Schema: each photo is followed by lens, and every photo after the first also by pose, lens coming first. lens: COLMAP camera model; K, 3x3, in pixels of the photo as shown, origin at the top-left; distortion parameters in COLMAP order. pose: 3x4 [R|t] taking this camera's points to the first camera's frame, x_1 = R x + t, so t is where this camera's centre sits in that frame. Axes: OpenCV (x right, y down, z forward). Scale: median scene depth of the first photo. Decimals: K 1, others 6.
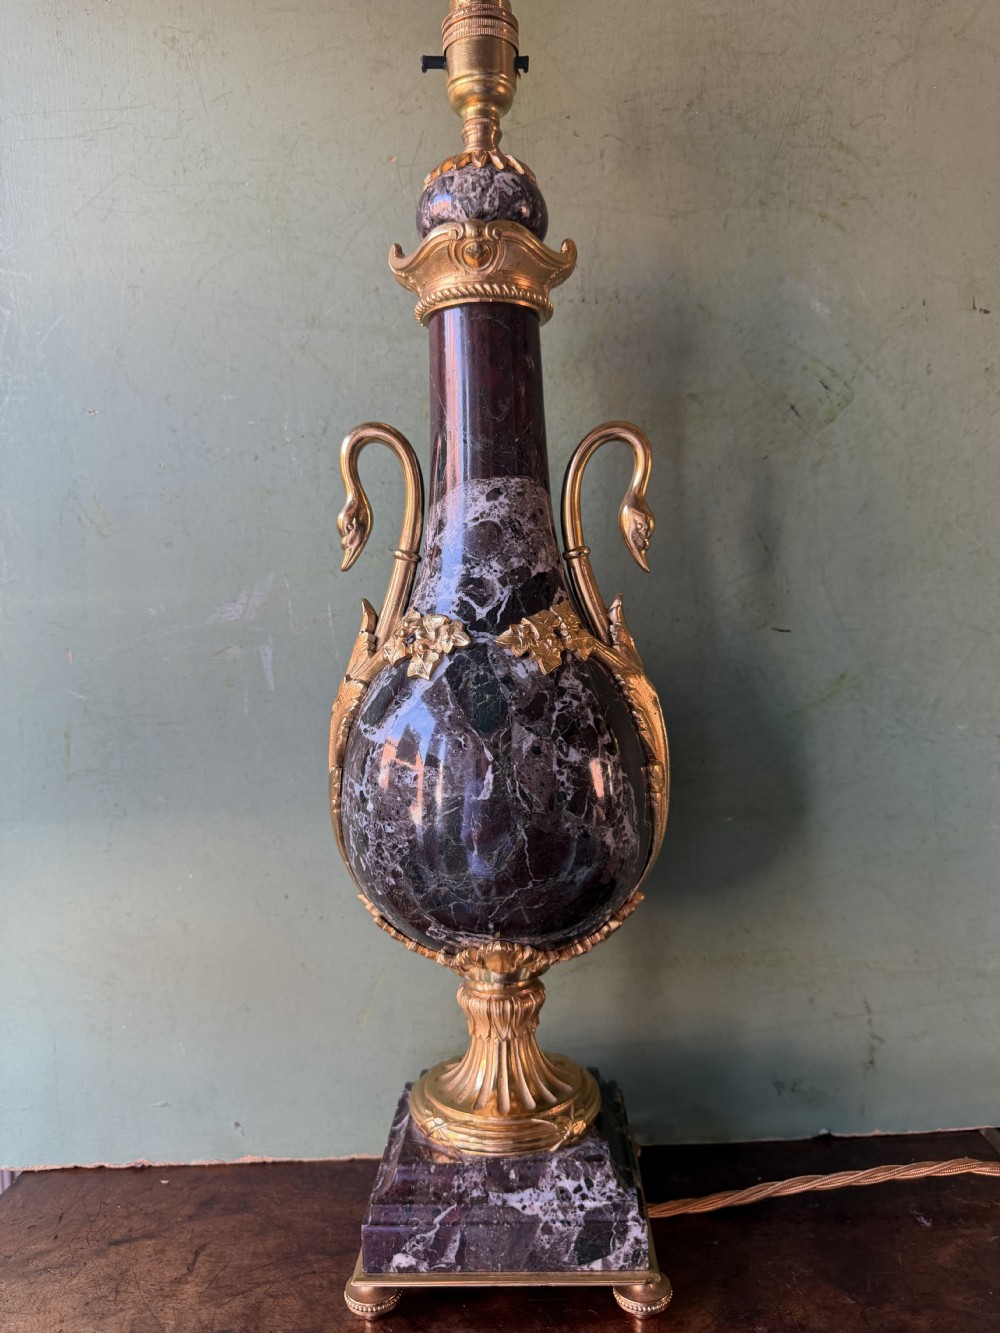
lens RADIAL K [[1001.4, 0, 503.6], [0, 1001.4, 663.2], [0, 0, 1]] dist [0.107257, -0.196119]
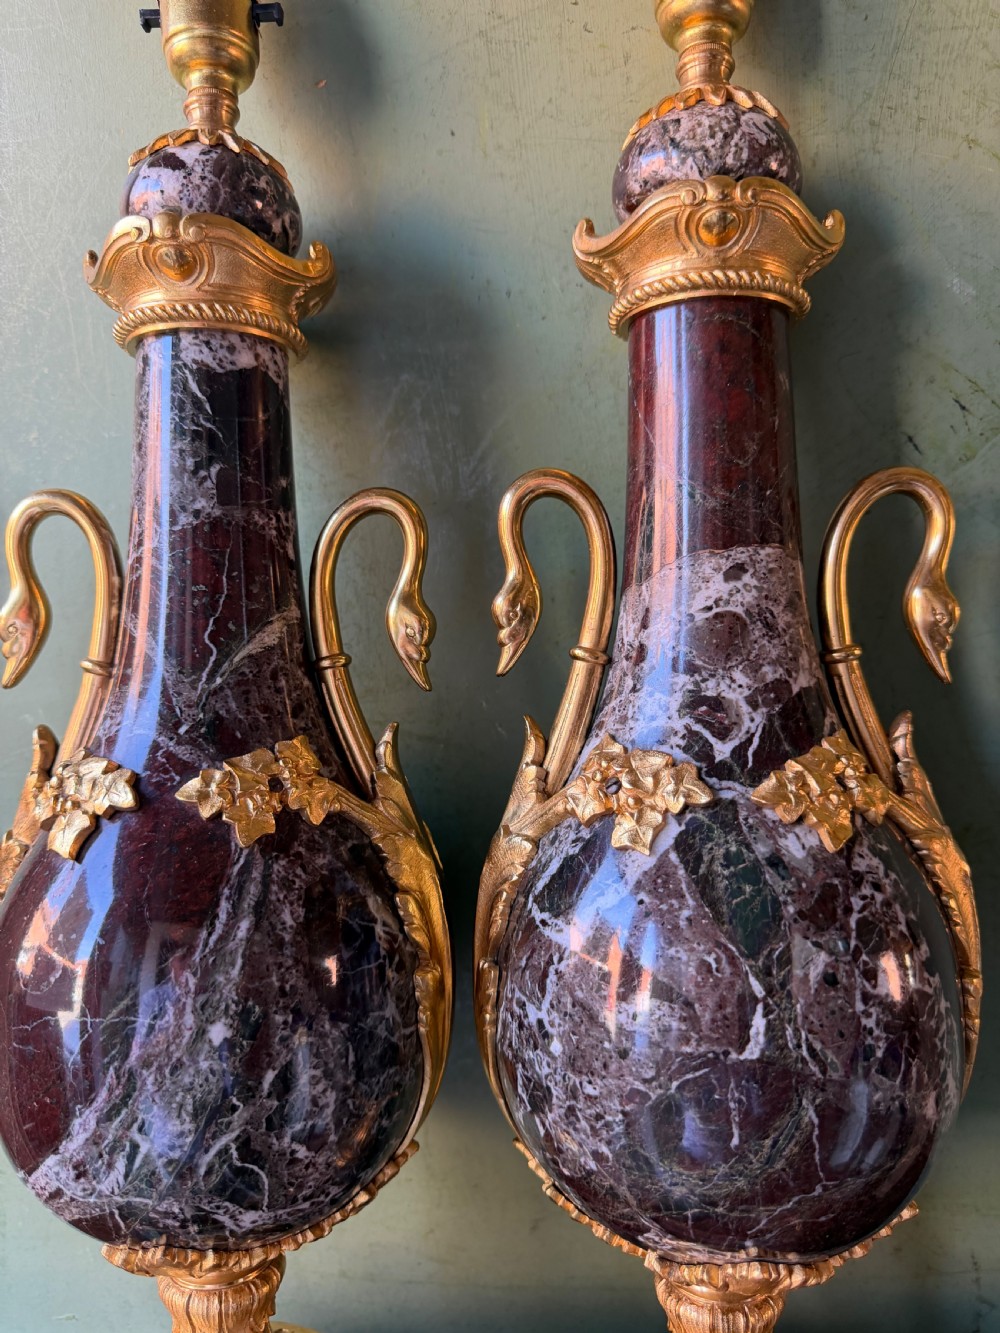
lens RADIAL K [[988.5, 0, 497.3], [0, 988.5, 664.8], [0, 0, 1]] dist [0.139933, -0.362991]
pose [[0.999111, 0.008946, -0.041195, -0.136195], [-0.010387, 0.999337, -0.034885, -0.077602], [0.040856, 0.035282, 0.998542, 0.313568]]
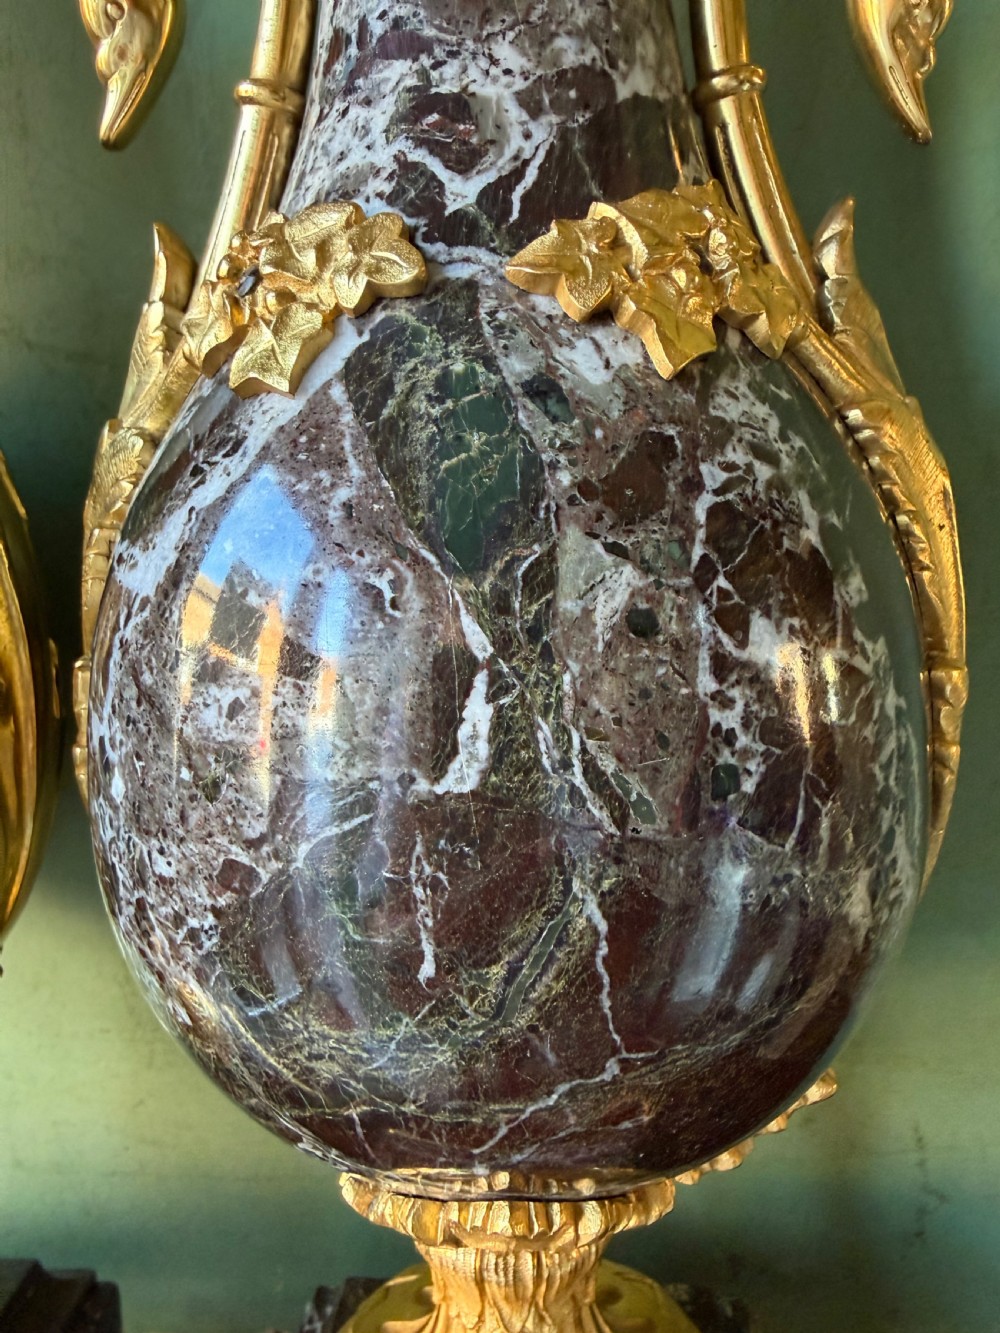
lens RADIAL K [[1001.8, 0, 496.5], [0, 1001.8, 601.8], [0, 0, 1]] dist [-0.004718, -0.000670]
pose [[0.999701, 0.011707, -0.021479, -0.002695], [-0.010285, 0.997822, 0.065160, 0.055545], [0.022195, -0.064919, 0.997644, 0.633448]]
